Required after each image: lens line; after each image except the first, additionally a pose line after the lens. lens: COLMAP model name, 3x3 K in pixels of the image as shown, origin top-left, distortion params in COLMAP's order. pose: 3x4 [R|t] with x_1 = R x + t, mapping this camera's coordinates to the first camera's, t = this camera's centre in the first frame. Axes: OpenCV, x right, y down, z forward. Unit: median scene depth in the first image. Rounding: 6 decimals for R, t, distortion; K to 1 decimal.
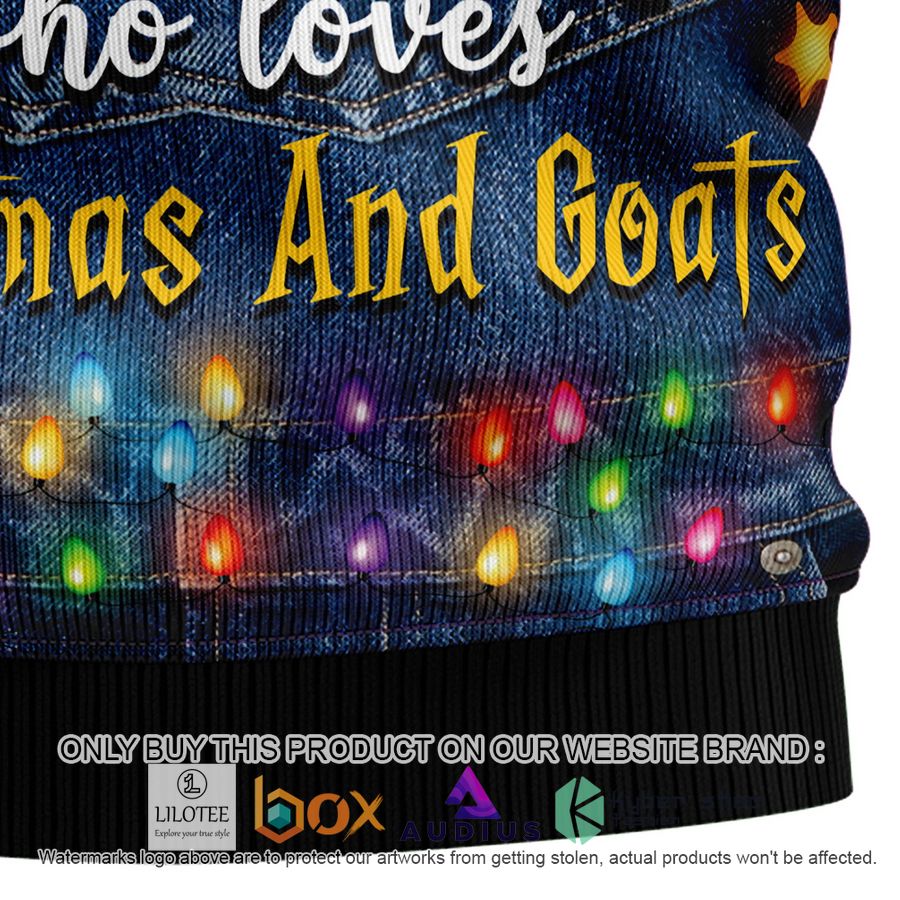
lens RADIAL K [[1881.4, 0, 451.3], [0, 1881.4, 450.4], [0, 0, 1]] dist [-0.002500, 0.000000]
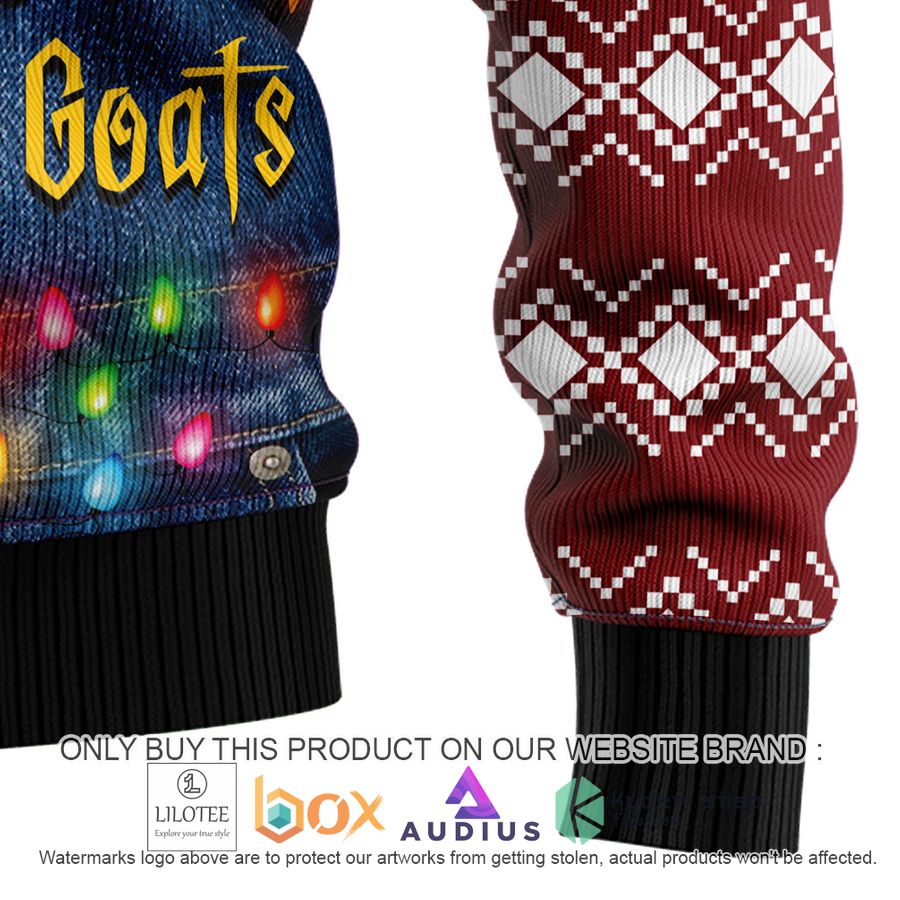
lens RADIAL K [[1881.4, 0, 452.9], [0, 1881.4, 449.0], [0, 0, 1]] dist [-0.002500, 0.000000]
pose [[1.000000, 0.000284, 0.000790, 0.271859], [-0.000283, 1.000000, -0.000718, 0.050184], [-0.000790, 0.000718, 0.999999, -0.000214]]
